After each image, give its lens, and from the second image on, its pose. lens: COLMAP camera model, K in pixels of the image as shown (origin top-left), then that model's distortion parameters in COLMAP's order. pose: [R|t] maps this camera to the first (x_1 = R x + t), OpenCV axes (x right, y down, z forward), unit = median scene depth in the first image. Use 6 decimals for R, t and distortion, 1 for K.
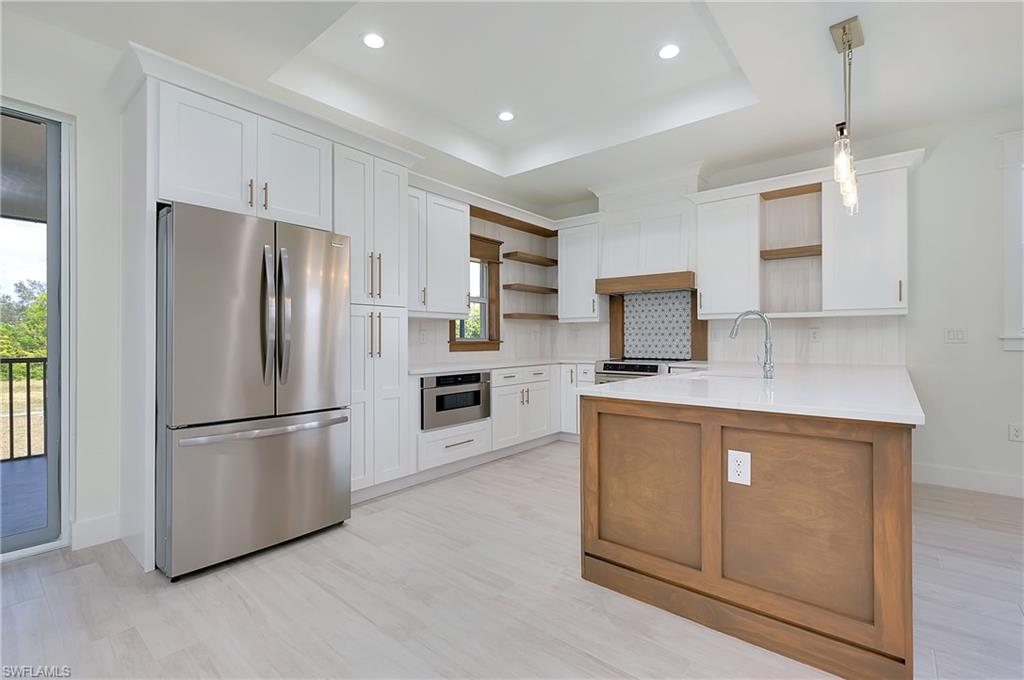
lens RADIAL K [[457.2, 0, 508.5], [0, 457.2, 336.7], [0, 0, 1]] dist [0.000451, -0.000027]
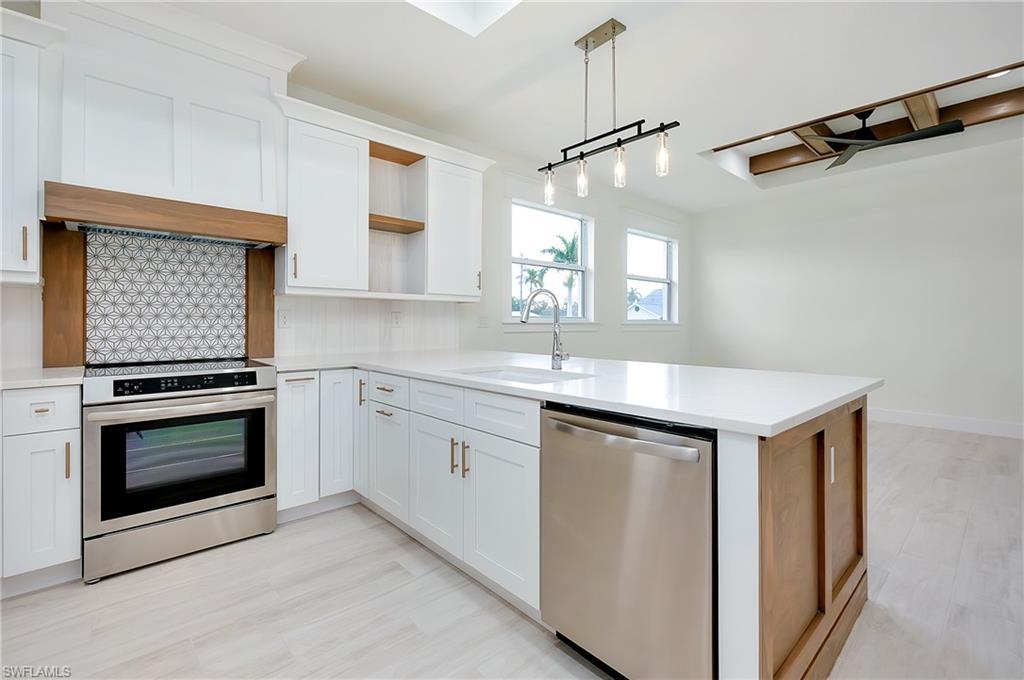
lens RADIAL K [[454.8, 0, 517.6], [0, 454.8, 320.6], [0, 0, 1]] dist [0.000777, 0.000012]
pose [[0.124926, 0.005960, 0.992148, -0.185030], [-0.003453, 0.999979, -0.005572, 0.001962], [-0.992160, -0.002730, 0.124944, 0.579281]]
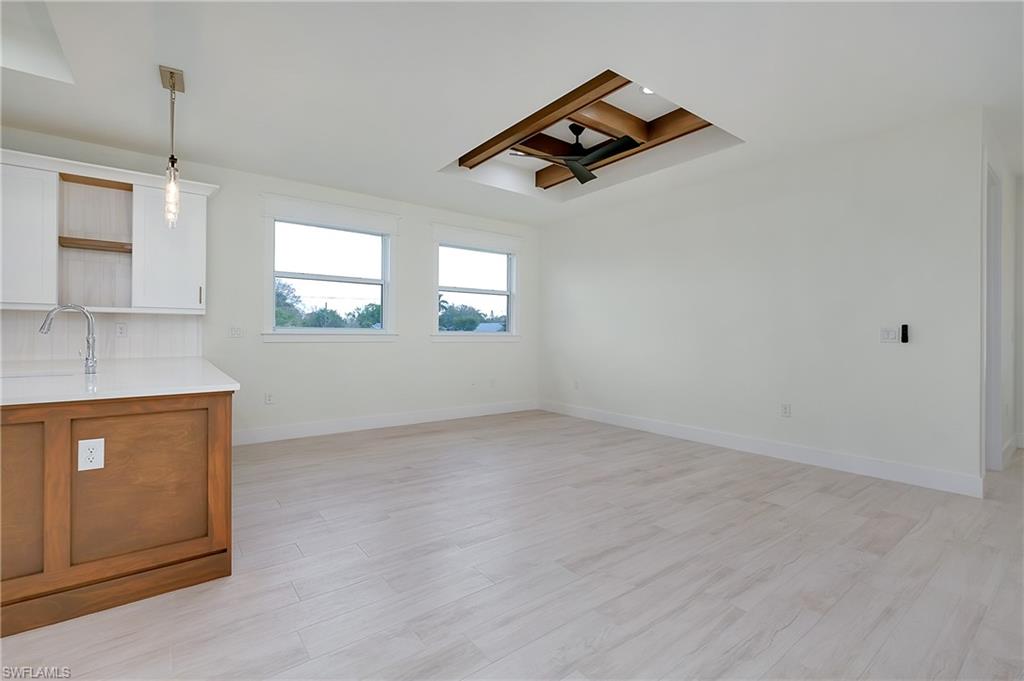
lens RADIAL K [[461.3, 0, 530.4], [0, 461.3, 332.1], [0, 0, 1]] dist [-0.010937, -0.000142]
pose [[0.196055, 0.005895, 0.980575, -0.138342], [-0.008596, 0.999954, -0.004293, -0.002426], [-0.980555, -0.007587, 0.196096, -0.088262]]
